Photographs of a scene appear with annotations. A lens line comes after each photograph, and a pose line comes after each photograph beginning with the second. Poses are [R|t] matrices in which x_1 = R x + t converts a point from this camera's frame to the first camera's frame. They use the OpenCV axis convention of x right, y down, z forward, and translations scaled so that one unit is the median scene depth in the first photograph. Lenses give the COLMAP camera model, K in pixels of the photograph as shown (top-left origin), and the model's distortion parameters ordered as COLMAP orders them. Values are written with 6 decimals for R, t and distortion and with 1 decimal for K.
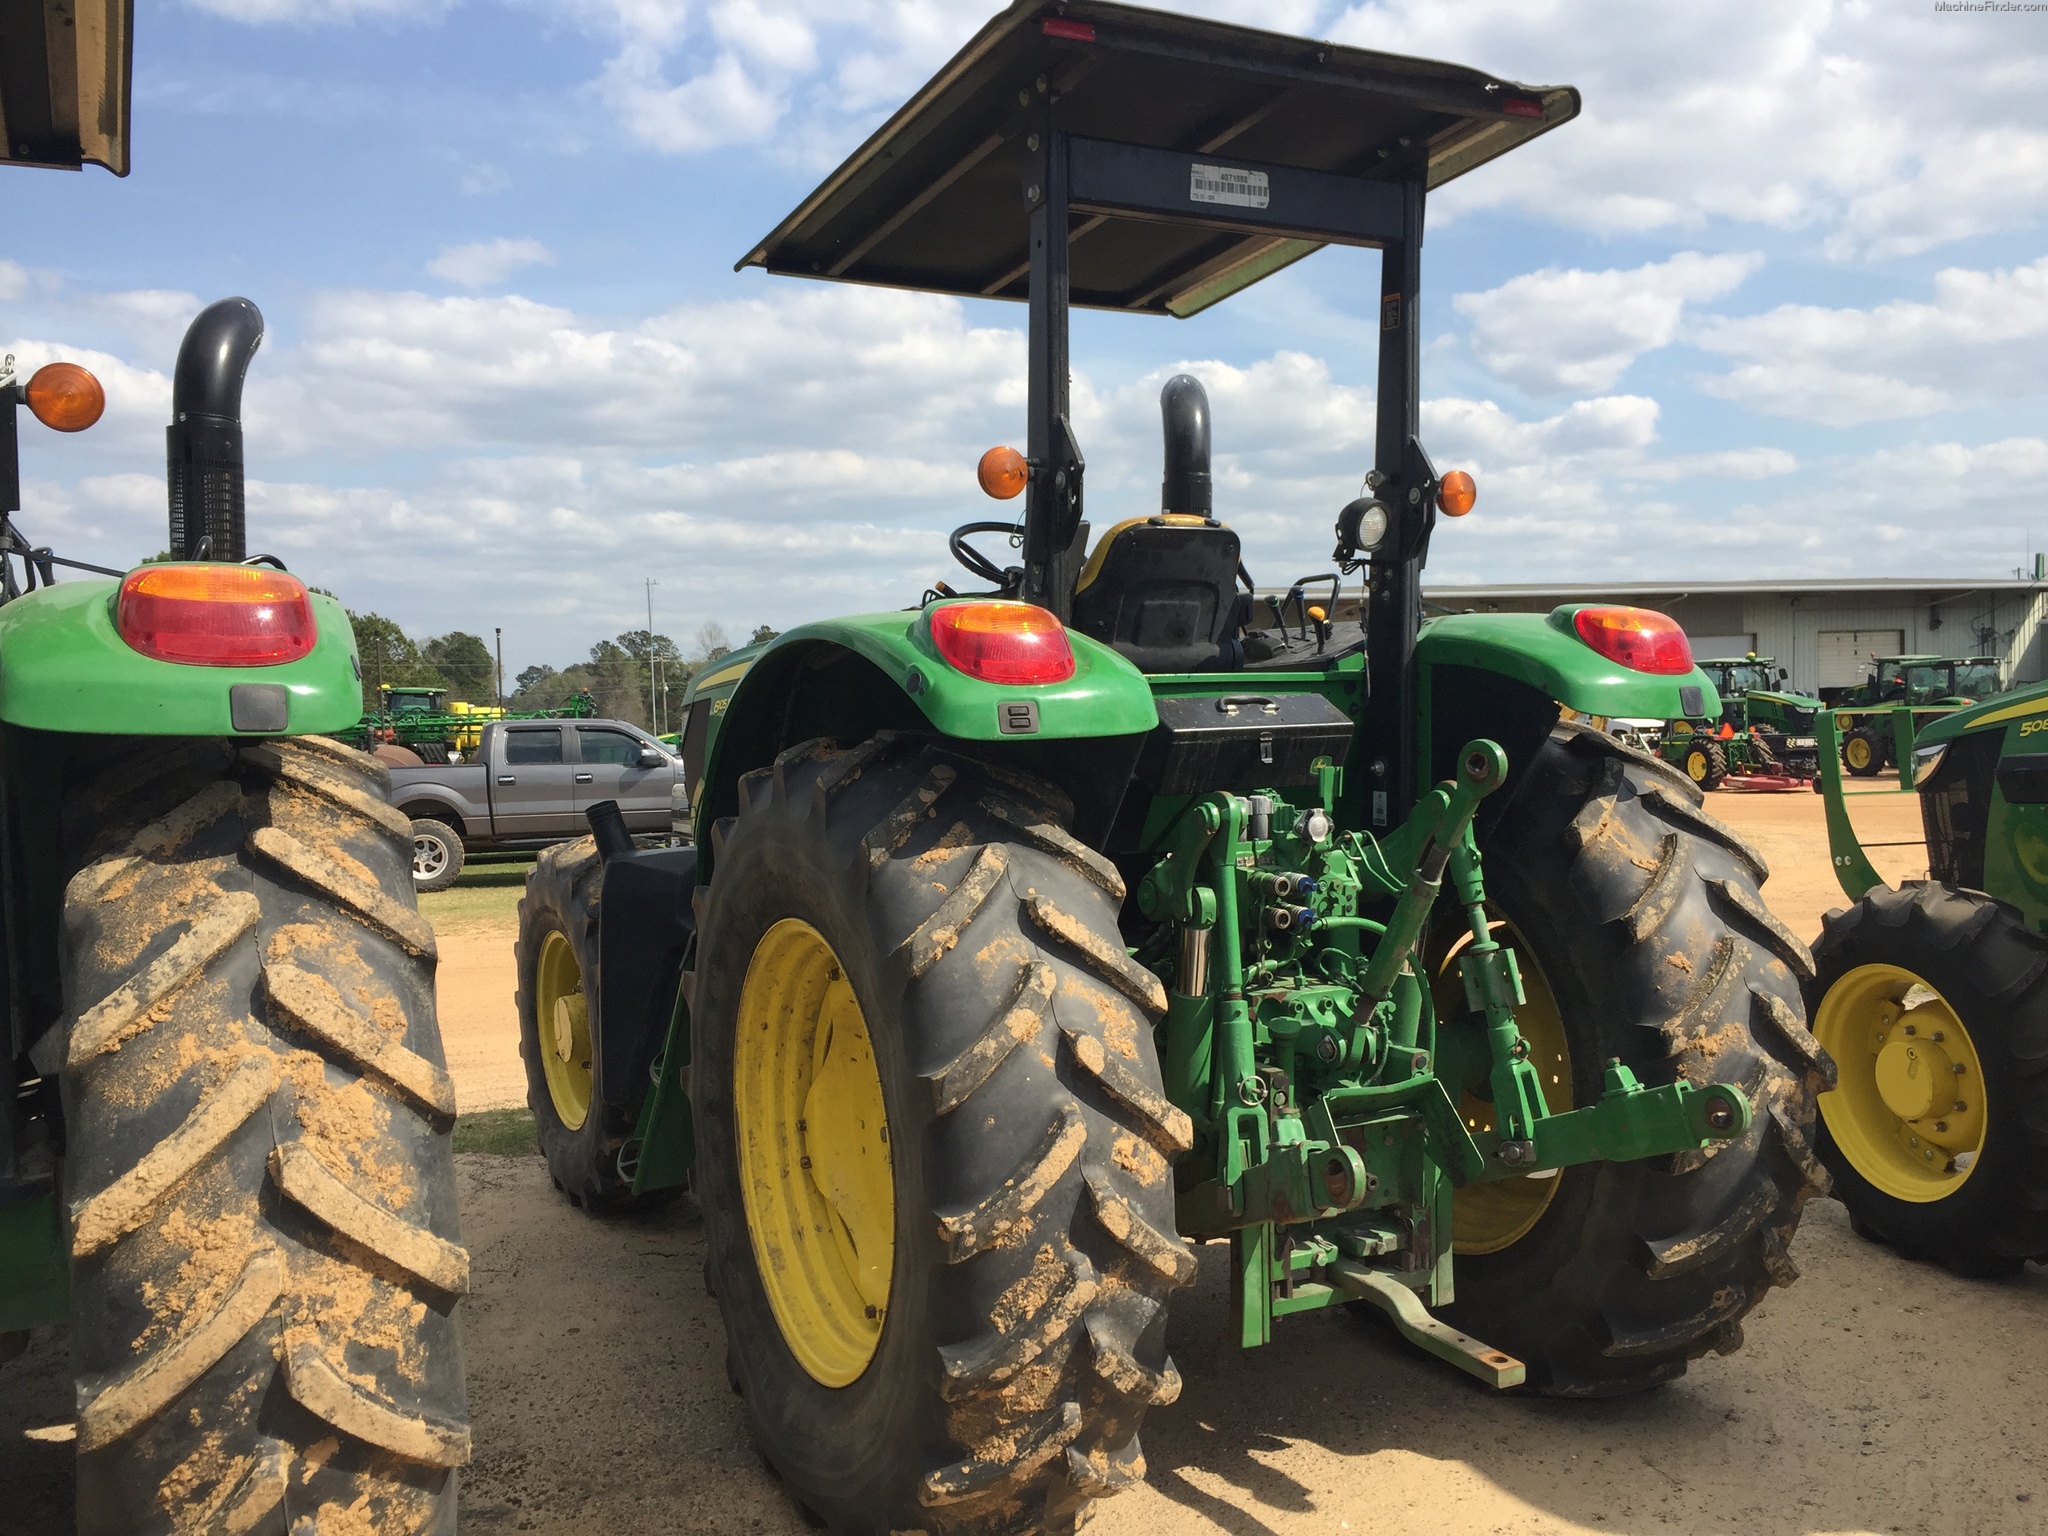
lens RADIAL K [[1743.7, 0, 1030.8], [0, 1743.7, 764.9], [0, 0, 1]] dist [0.048466, -0.008300]
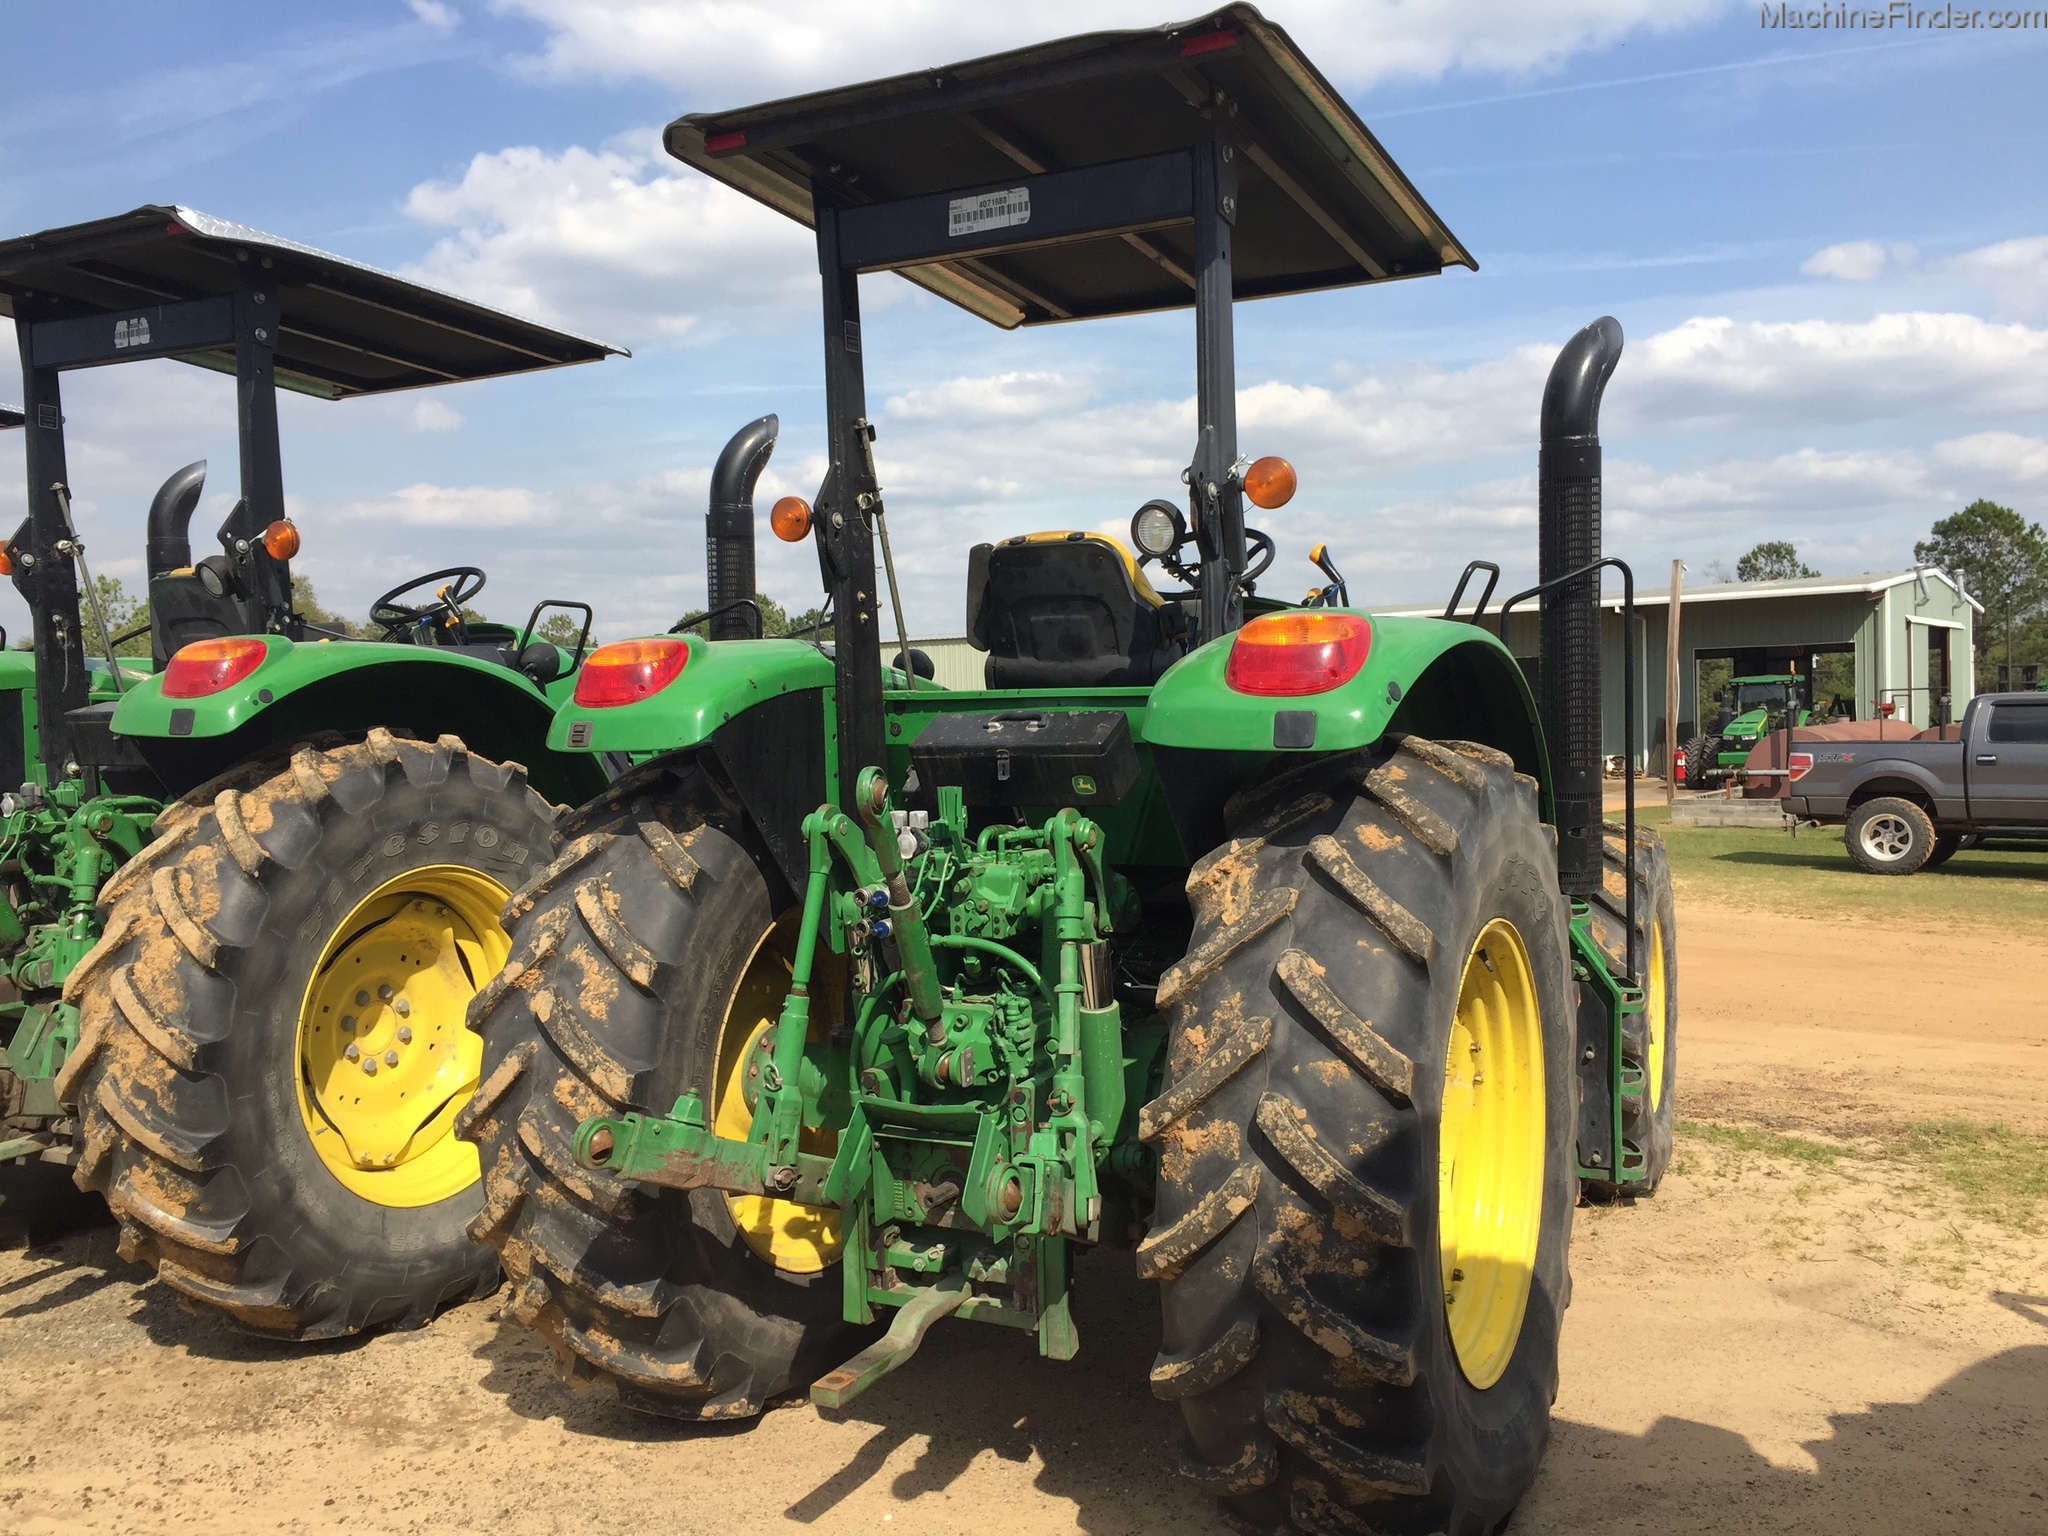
lens RADIAL K [[1743.7, 0, 1031.4], [0, 1743.7, 766.8], [0, 0, 1]] dist [0.048466, -0.008300]
pose [[0.576921, 0.041099, -0.815765, 0.964354], [-0.023047, 0.999155, 0.034039, -0.043288], [0.816475, -0.000837, 0.577380, 0.431194]]
